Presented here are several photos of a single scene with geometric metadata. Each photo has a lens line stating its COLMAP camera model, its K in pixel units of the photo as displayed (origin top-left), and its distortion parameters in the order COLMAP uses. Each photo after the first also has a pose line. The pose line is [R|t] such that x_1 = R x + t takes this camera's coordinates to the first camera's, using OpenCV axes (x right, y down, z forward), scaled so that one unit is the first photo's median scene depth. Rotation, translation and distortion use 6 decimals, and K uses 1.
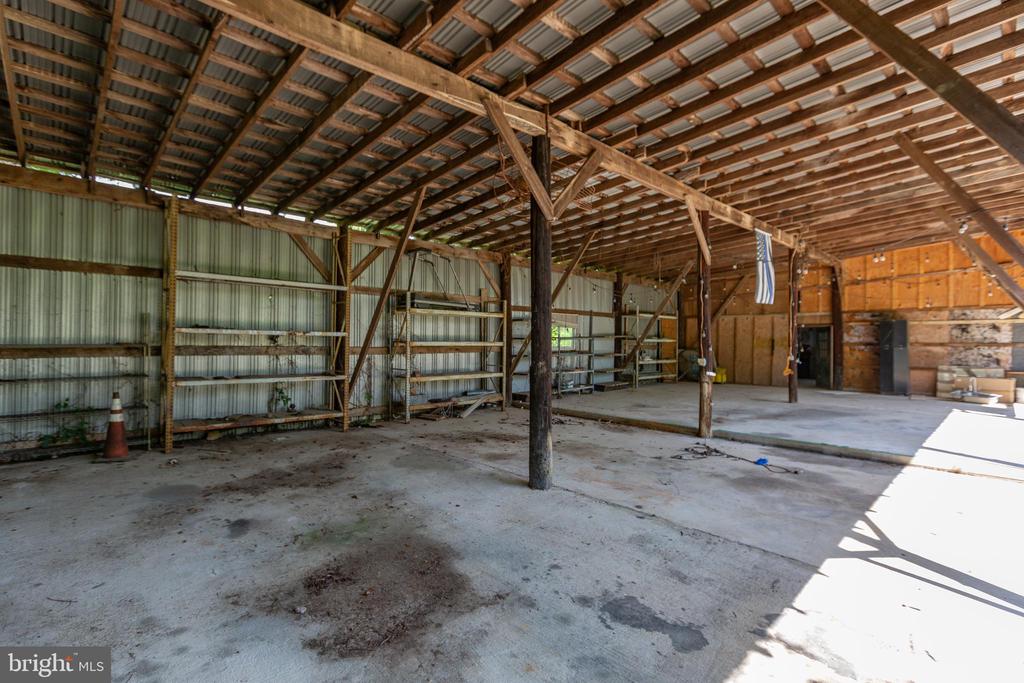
lens RADIAL K [[460.2, 0, 512.8], [0, 460.2, 341.5], [0, 0, 1]] dist [-0.006920, 0.000891]
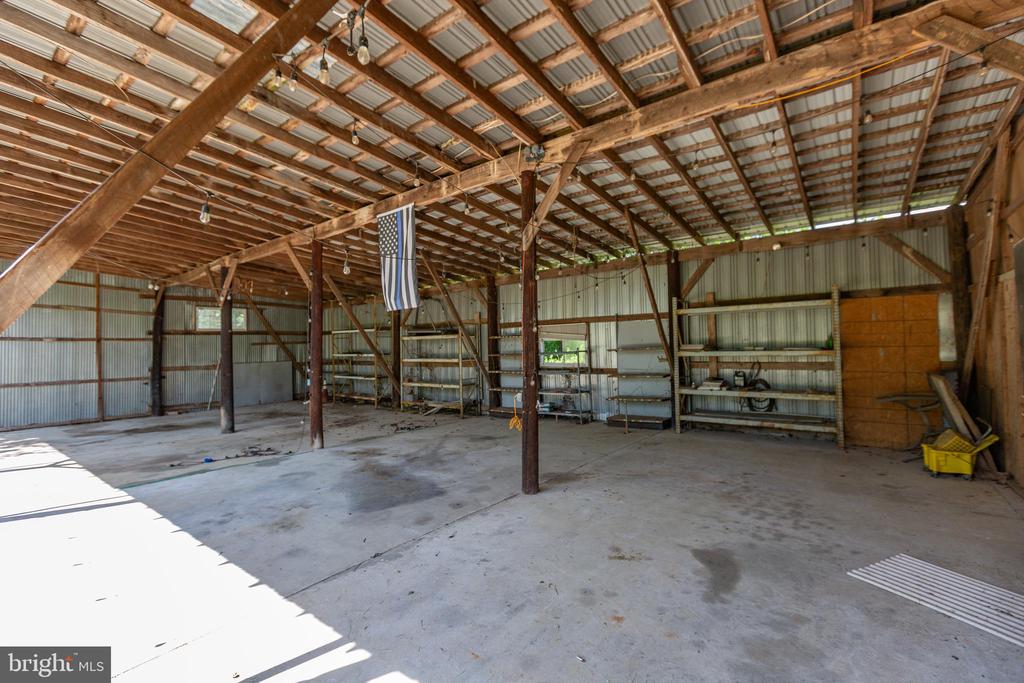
lens RADIAL K [[460.2, 0, 512.6], [0, 460.2, 344.3], [0, 0, 1]] dist [-0.006920, 0.000891]
pose [[0.164218, -0.032364, -0.985893, 1.017127], [0.009088, 0.999469, -0.031296, 0.003133], [0.986382, -0.003820, 0.164424, 0.828732]]
